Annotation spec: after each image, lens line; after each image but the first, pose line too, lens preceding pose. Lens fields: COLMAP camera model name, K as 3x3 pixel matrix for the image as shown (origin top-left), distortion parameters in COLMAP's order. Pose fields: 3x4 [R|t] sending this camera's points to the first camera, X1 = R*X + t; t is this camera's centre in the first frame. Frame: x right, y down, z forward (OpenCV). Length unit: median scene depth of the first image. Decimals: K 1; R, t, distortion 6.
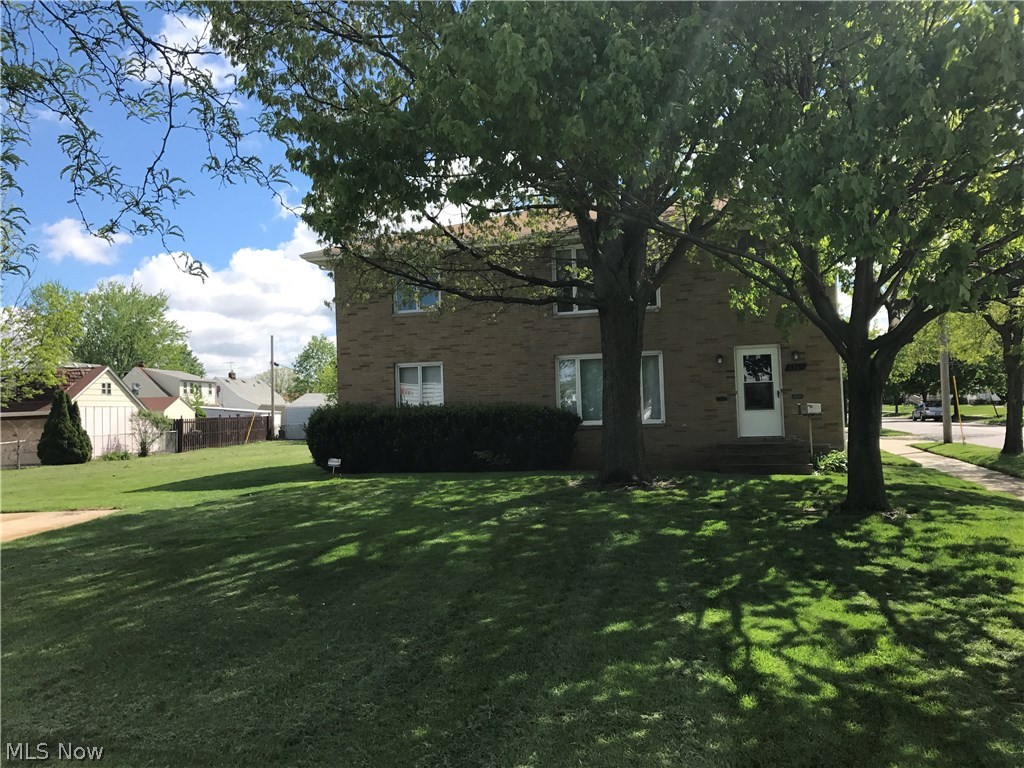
lens RADIAL K [[835.0, 0, 510.9], [0, 835.0, 369.5], [0, 0, 1]] dist [0.037154, -0.055857]
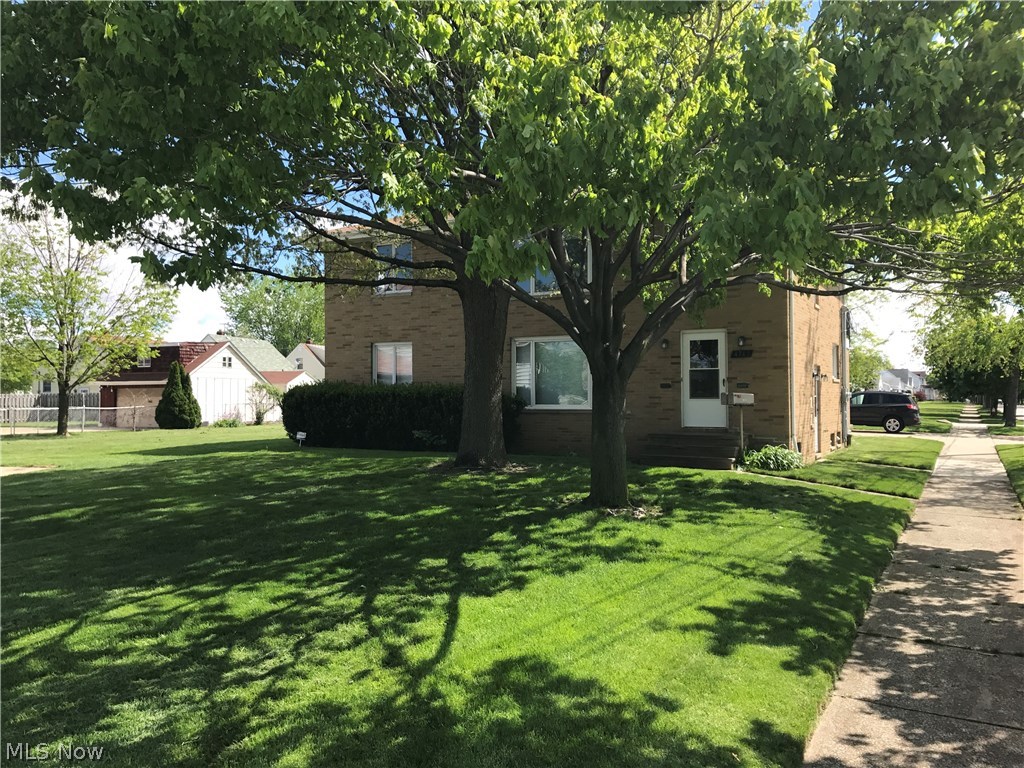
lens RADIAL K [[835.0, 0, 510.9], [0, 835.0, 369.5], [0, 0, 1]] dist [0.037154, -0.055857]
pose [[0.972049, 0.023585, -0.233589, 0.248246], [-0.018308, 0.999526, 0.024736, -0.003012], [0.234062, -0.019768, 0.972021, 0.032041]]
